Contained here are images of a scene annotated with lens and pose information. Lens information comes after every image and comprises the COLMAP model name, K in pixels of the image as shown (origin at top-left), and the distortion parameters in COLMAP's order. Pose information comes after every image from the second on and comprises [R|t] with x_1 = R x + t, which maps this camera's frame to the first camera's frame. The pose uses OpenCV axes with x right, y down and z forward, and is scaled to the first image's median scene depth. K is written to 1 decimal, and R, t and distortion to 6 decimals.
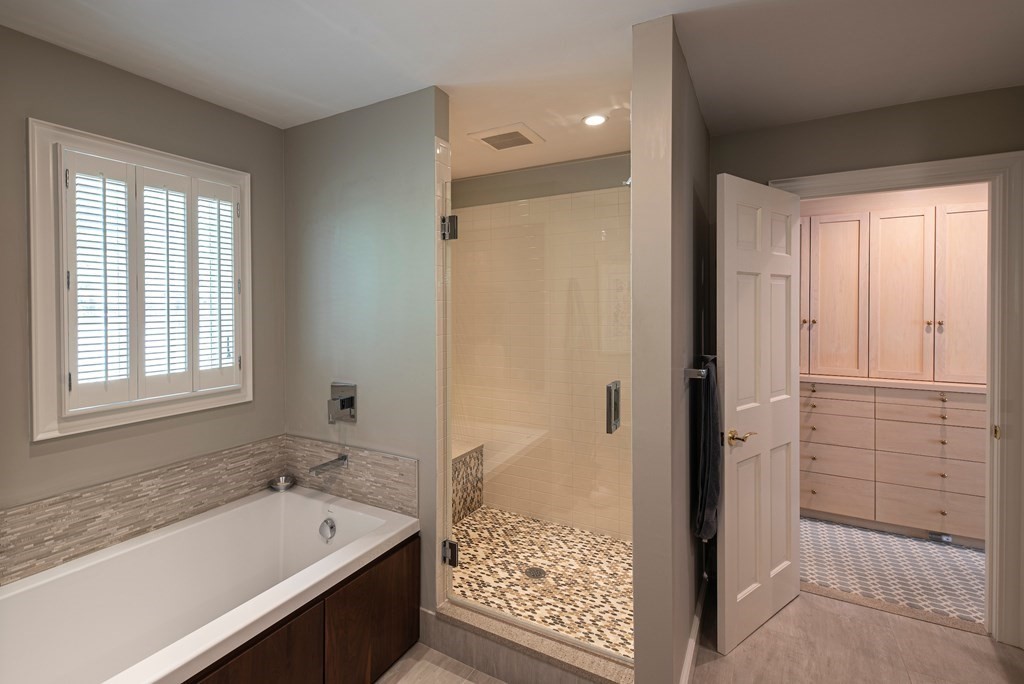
lens RADIAL K [[486.8, 0, 510.4], [0, 486.8, 313.7], [0, 0, 1]] dist [0.021797, -0.012211]
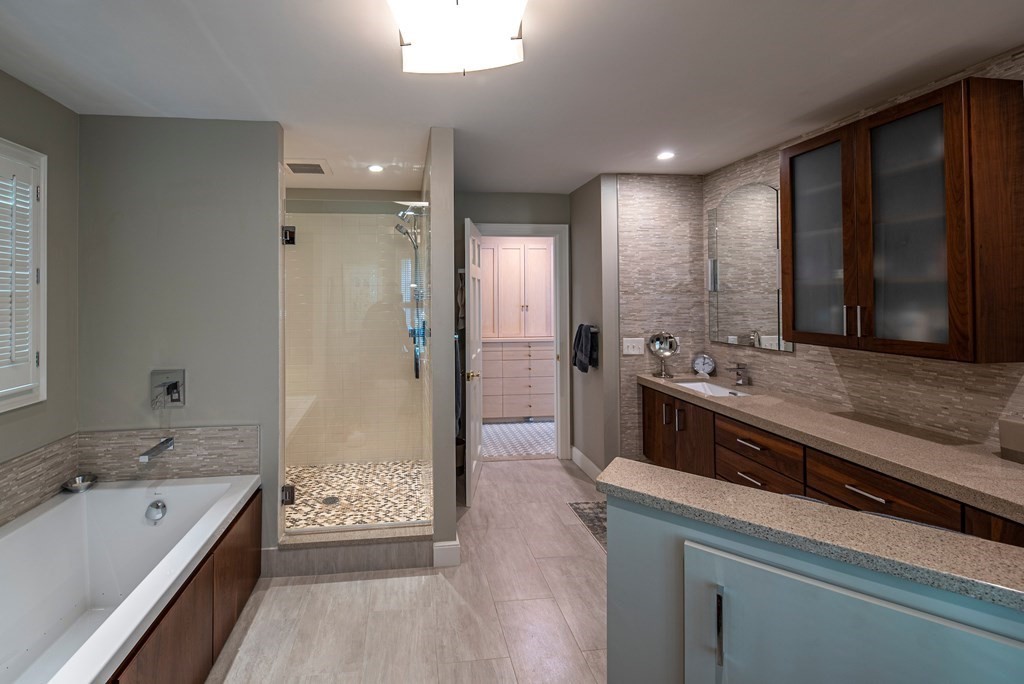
lens RADIAL K [[341.3, 0, 509.1], [0, 341.3, 294.6], [0, 0, 1]] dist [0.000015, -0.000131]
pose [[0.786421, 0.003377, 0.617682, -0.217346], [0.011518, 0.999731, -0.020130, 0.002372], [-0.617584, 0.022945, 0.786171, -0.043674]]
